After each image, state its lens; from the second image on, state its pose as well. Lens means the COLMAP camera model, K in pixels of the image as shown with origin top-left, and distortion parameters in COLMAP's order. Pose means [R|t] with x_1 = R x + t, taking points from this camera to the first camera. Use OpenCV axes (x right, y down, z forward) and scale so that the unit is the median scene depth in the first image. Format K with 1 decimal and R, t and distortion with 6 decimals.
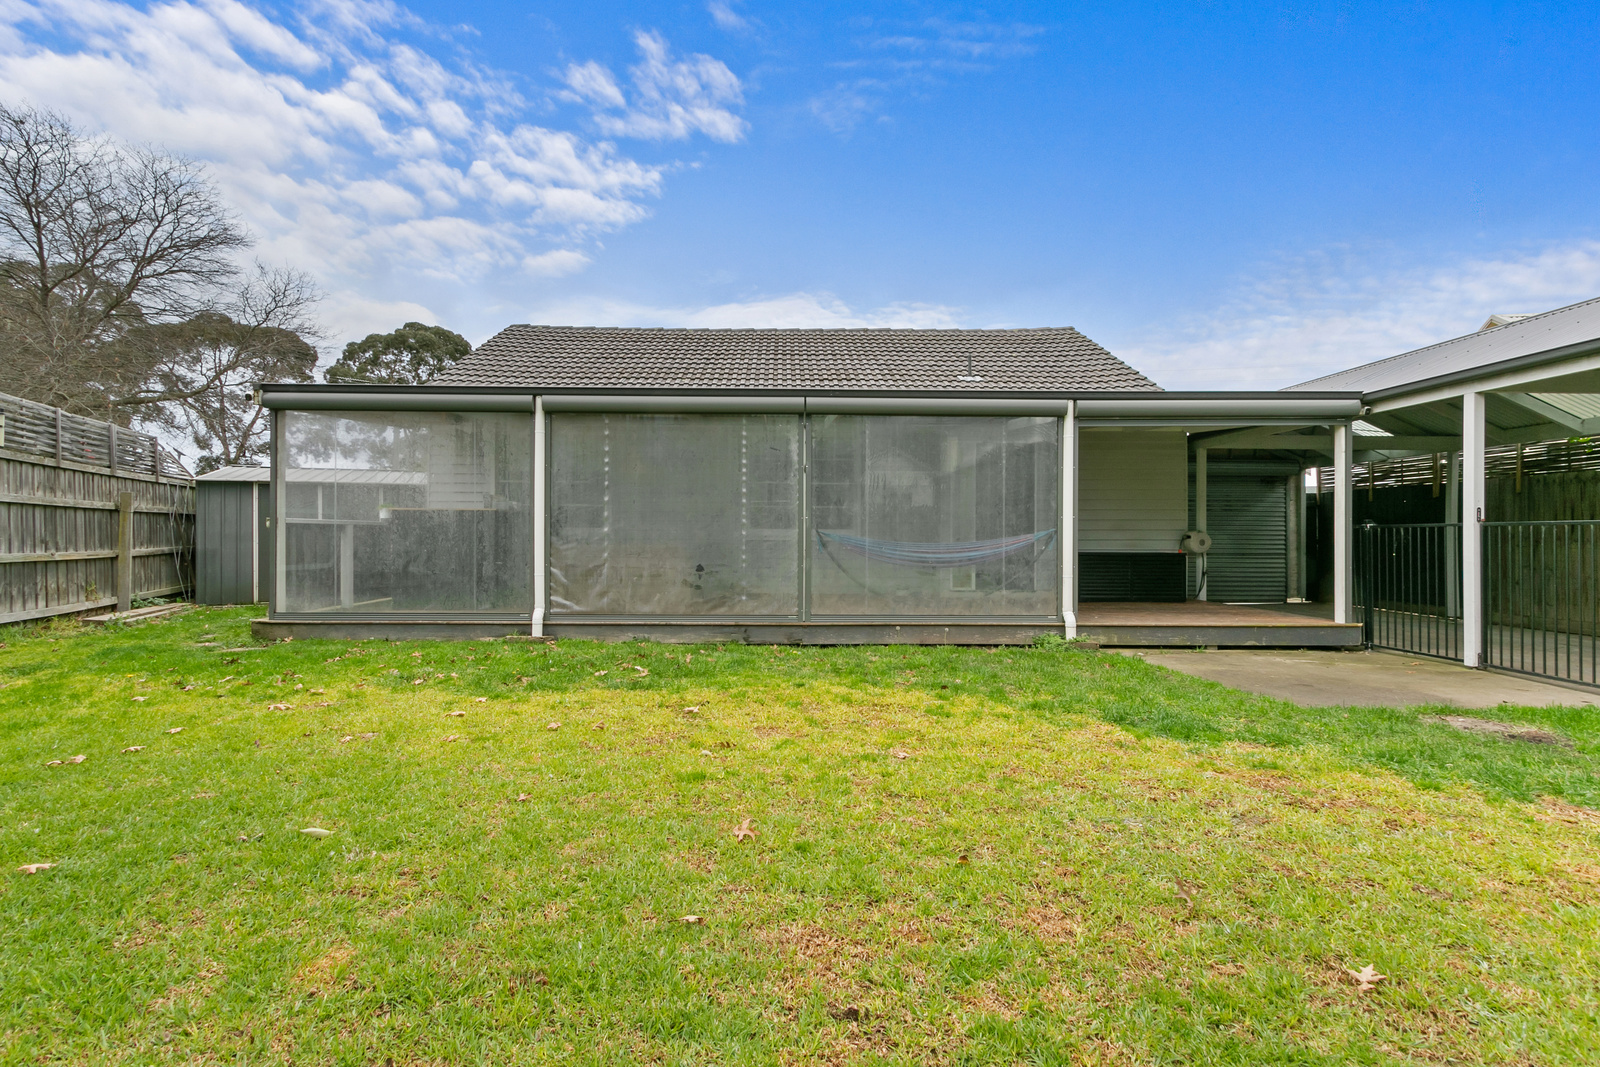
lens RADIAL K [[721.0, 0, 793.0], [0, 721.0, 532.4], [0, 0, 1]] dist [0.013253, -0.000416]
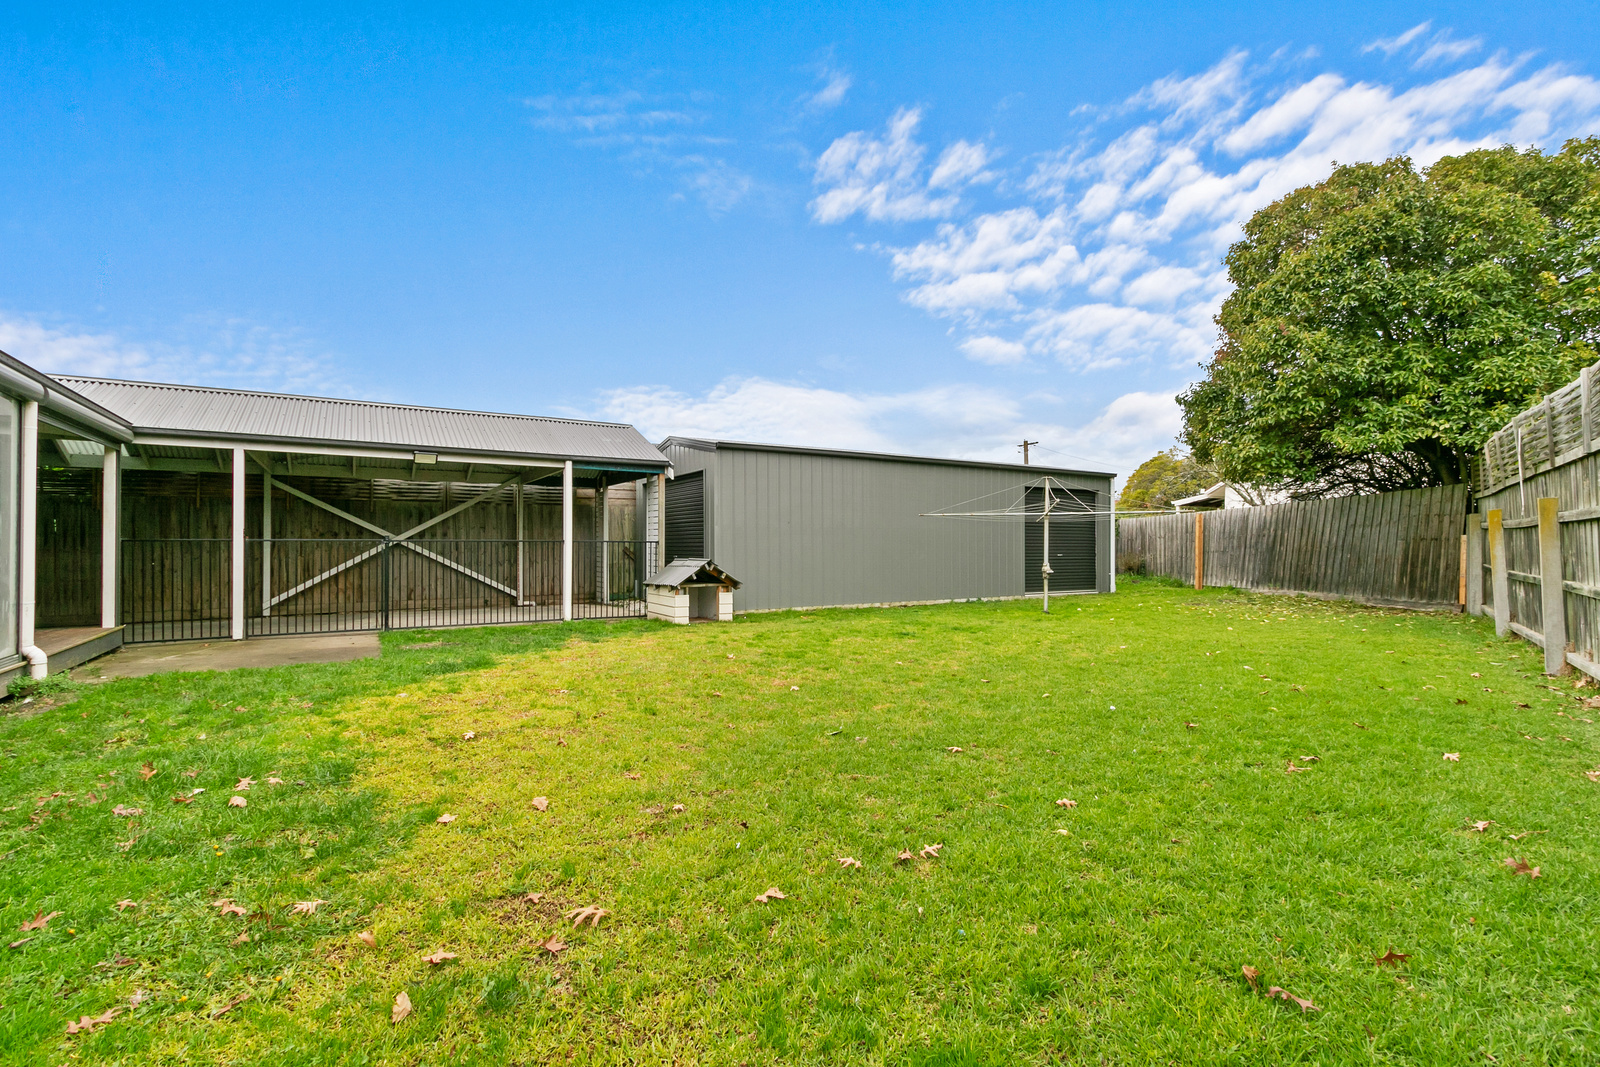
lens RADIAL K [[742.1, 0, 800.0], [0, 742.1, 533.5], [0, 0, 1]] dist [-0.002436, -0.000645]
pose [[-0.521041, 0.009269, 0.853482, -0.790216], [-0.006390, 0.999871, -0.014760, -0.010068], [-0.853508, -0.013144, -0.520914, 0.719796]]
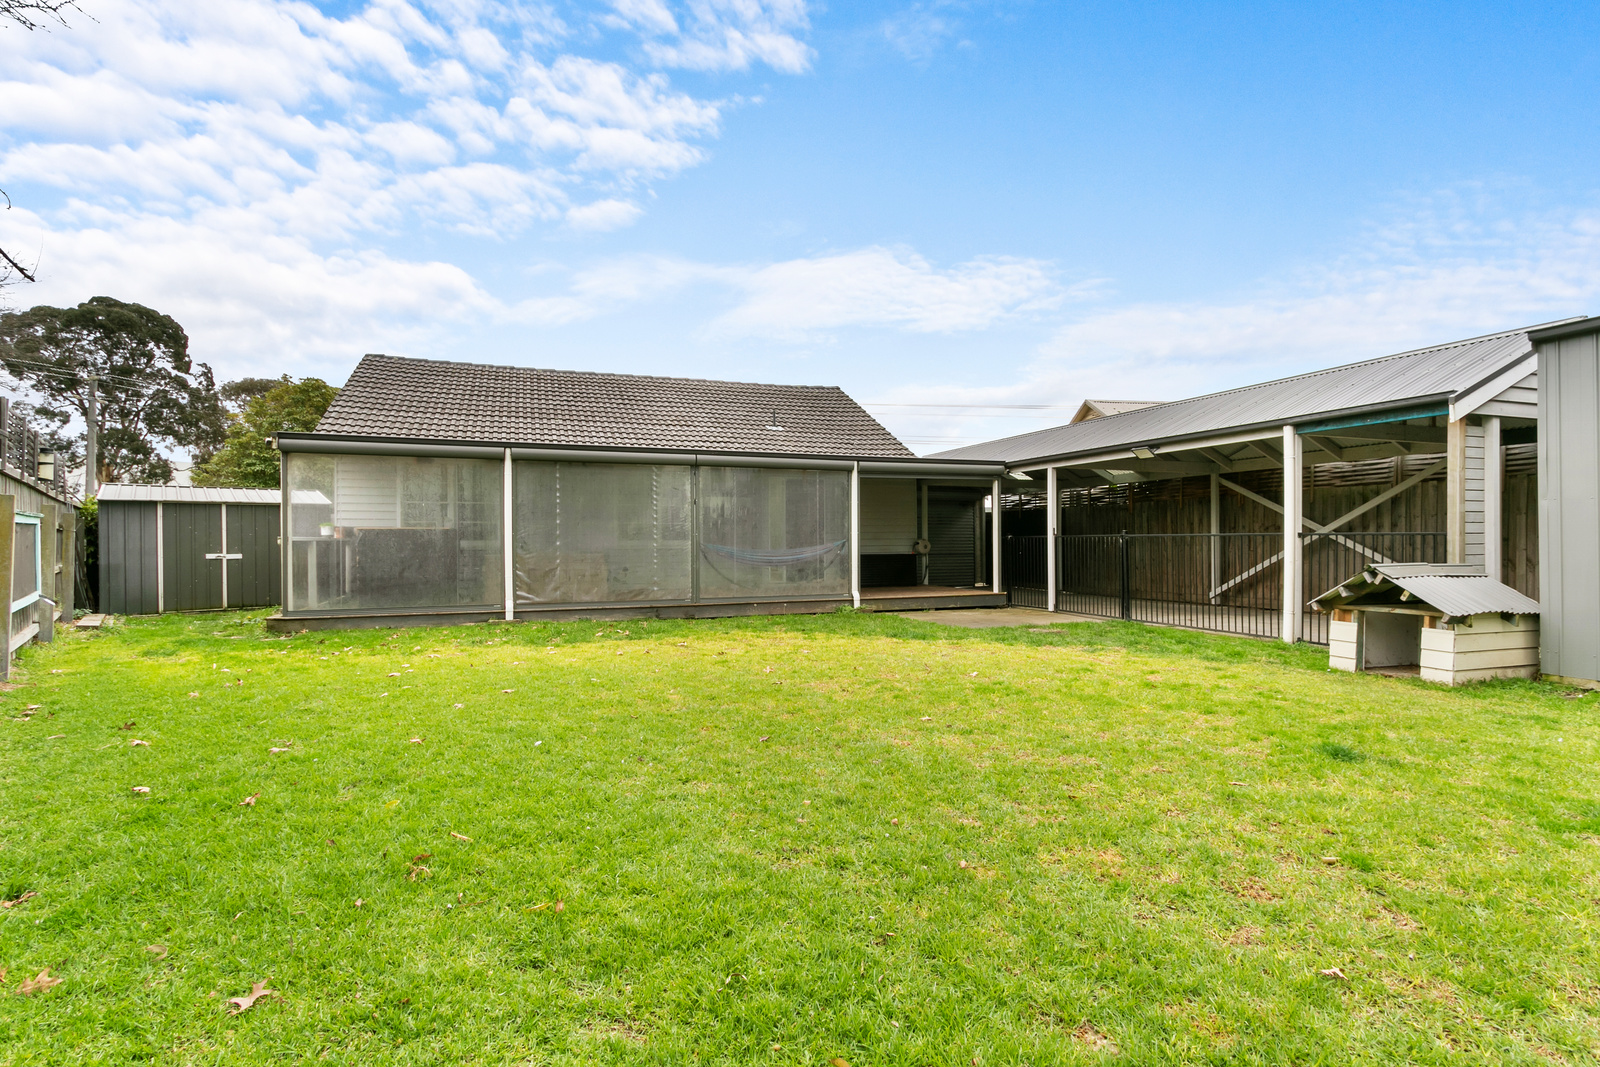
lens RADIAL K [[741.2, 0, 790.0], [0, 741.2, 541.9], [0, 0, 1]] dist [-0.001720, -0.000444]
pose [[0.942565, -0.009012, 0.333901, -0.314871], [0.006537, 0.999942, 0.008534, -0.016644], [-0.333959, -0.005862, 0.942569, -0.525951]]
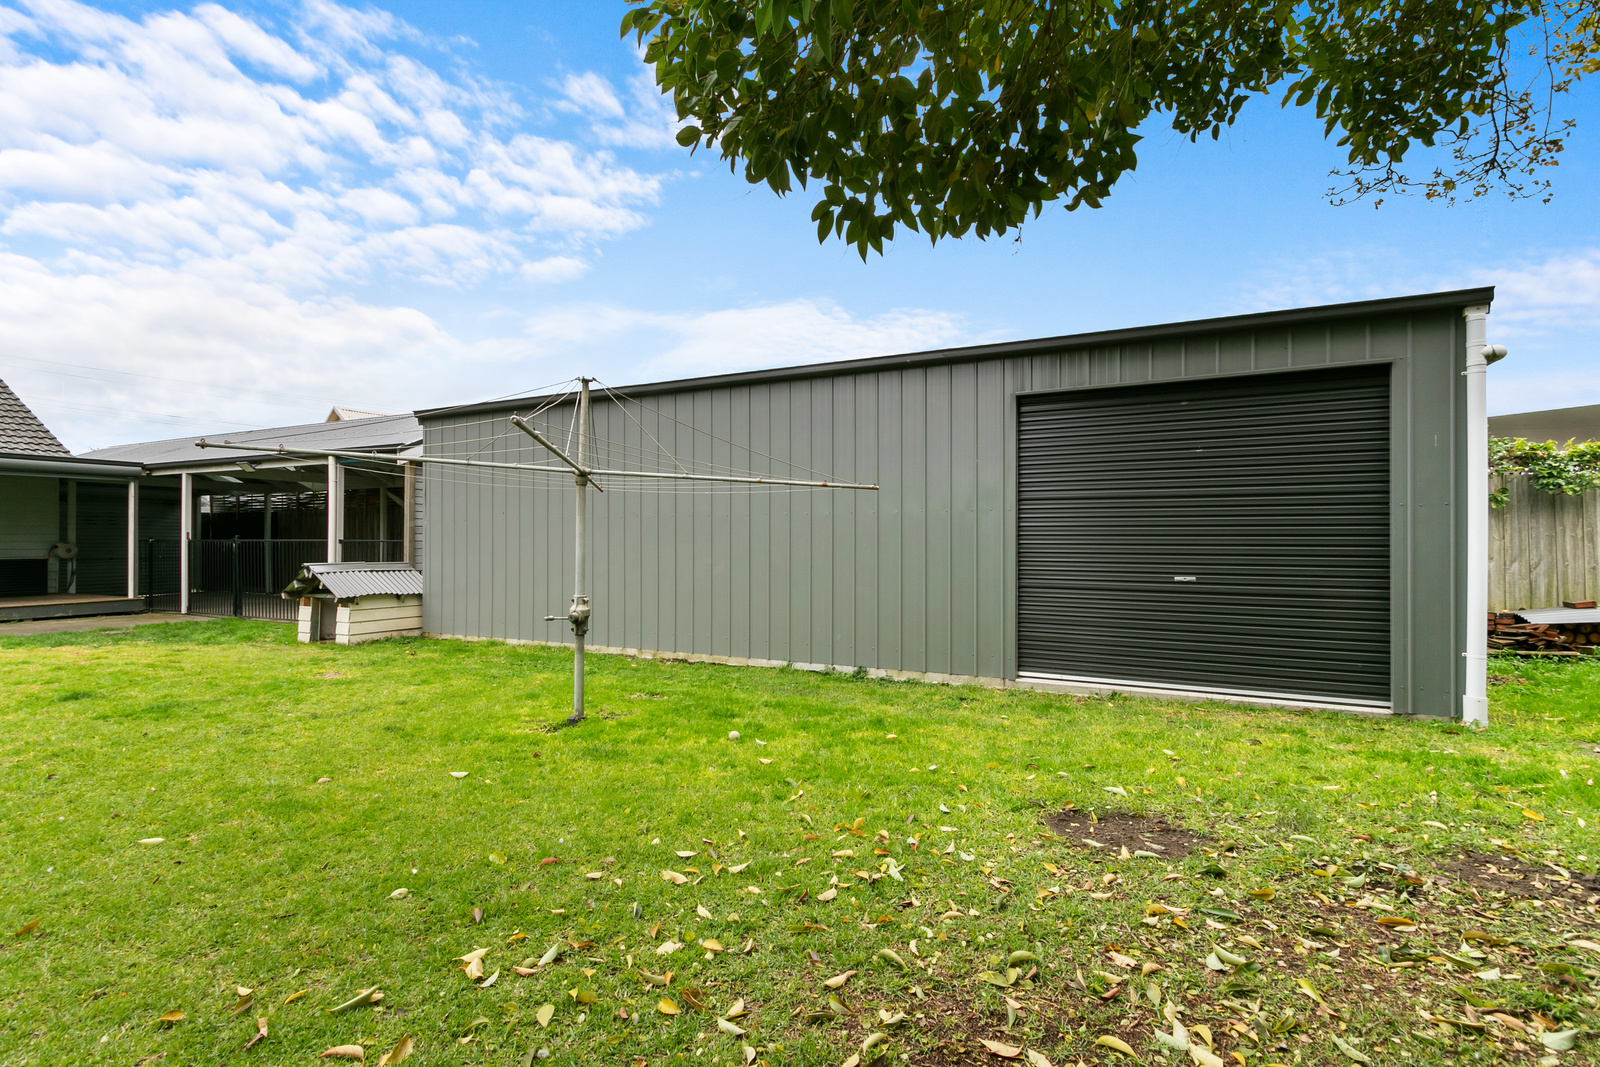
lens RADIAL K [[742.1, 0, 800.0], [0, 742.1, 533.5], [0, 0, 1]] dist [-0.002436, -0.000645]
pose [[0.440472, 0.002609, 0.897762, -0.109794], [-0.002717, 0.999995, -0.001572, -0.028327], [-0.897762, -0.001747, 0.440477, -1.199694]]
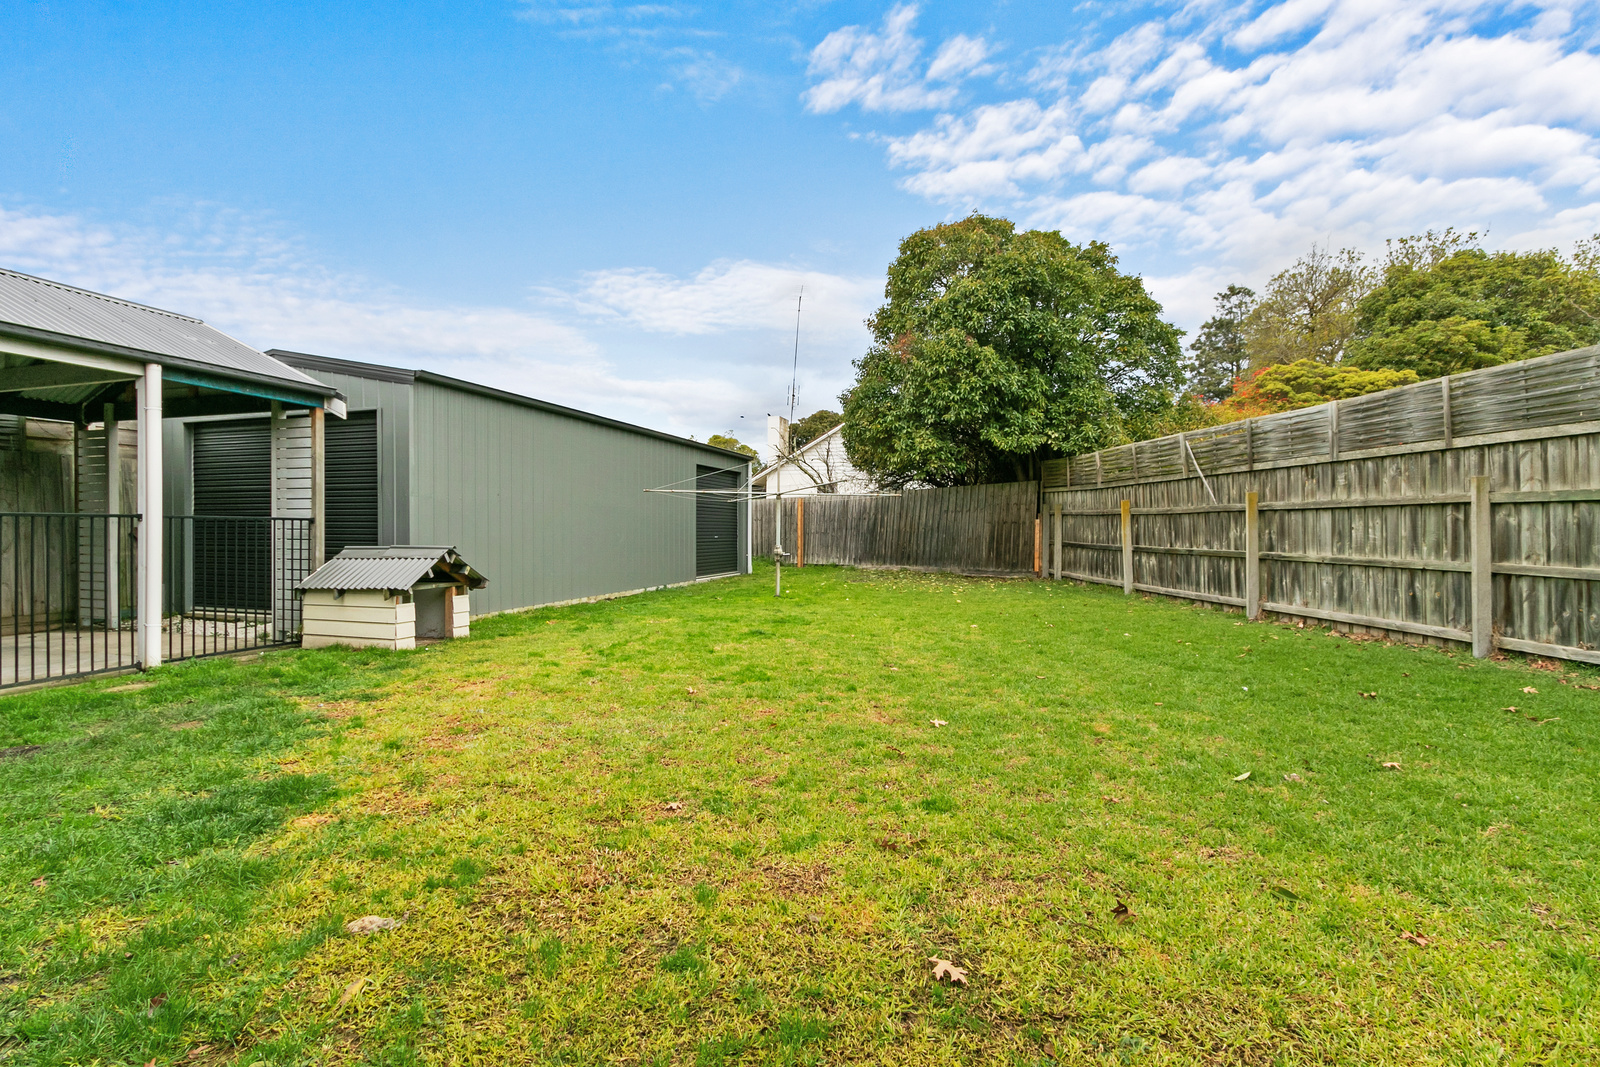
lens RADIAL K [[742.1, 0, 800.0], [0, 742.1, 533.5], [0, 0, 1]] dist [-0.002436, -0.000645]
pose [[-0.955622, -0.007018, 0.294512, -0.124851], [-0.006246, 0.999974, 0.003561, -0.001928], [-0.294529, 0.001563, -0.955641, 0.900926]]
